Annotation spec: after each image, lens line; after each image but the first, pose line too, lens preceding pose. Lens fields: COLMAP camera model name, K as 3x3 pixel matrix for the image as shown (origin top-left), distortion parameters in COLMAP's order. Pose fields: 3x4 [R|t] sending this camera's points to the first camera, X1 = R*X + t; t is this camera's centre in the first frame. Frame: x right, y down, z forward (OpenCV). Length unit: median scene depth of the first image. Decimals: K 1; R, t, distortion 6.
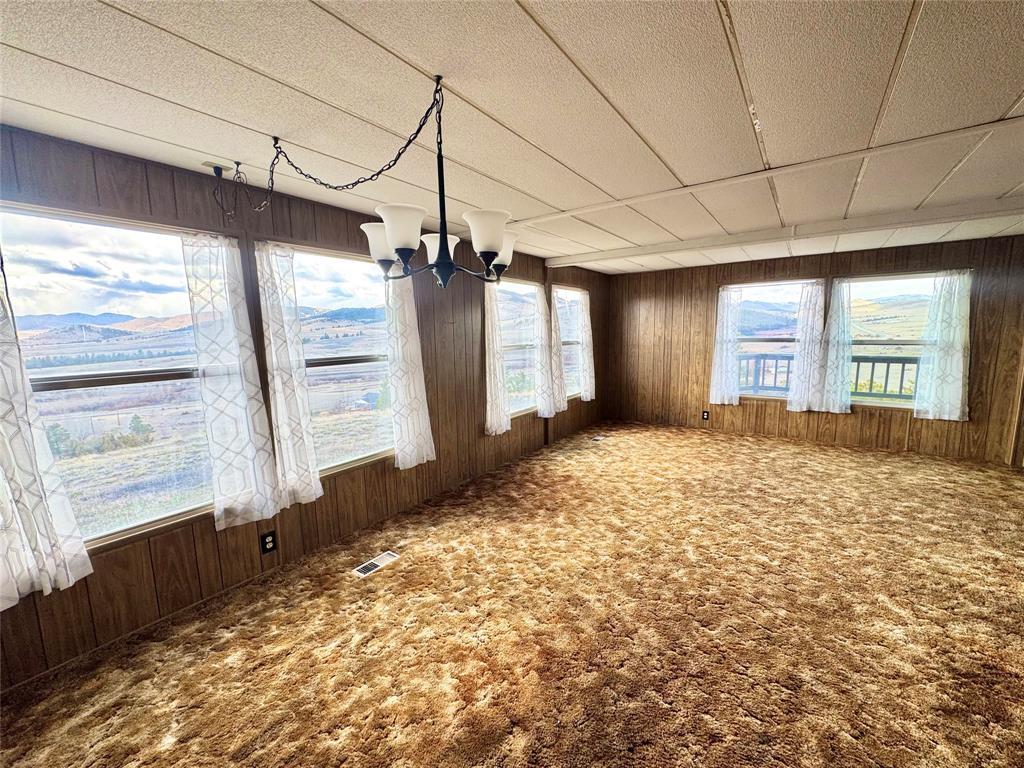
lens RADIAL K [[403.9, 0, 512.0], [0, 403.9, 384.0], [0, 0, 1]] dist [-0.001960, -0.000089]
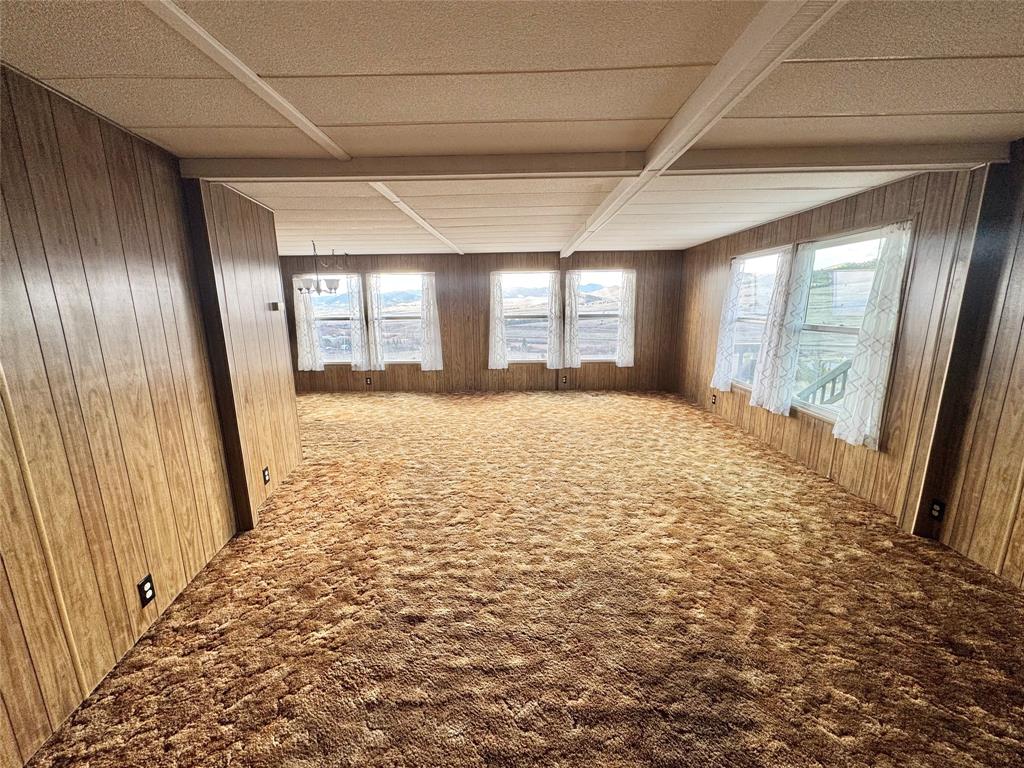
lens RADIAL K [[403.9, 0, 512.0], [0, 403.9, 384.0], [0, 0, 1]] dist [-0.001960, -0.000089]
pose [[0.572405, 0.172863, -0.801543, 1.459755], [-0.107557, 0.984908, 0.135598, -0.051301], [0.812886, 0.008595, 0.582359, 0.112805]]
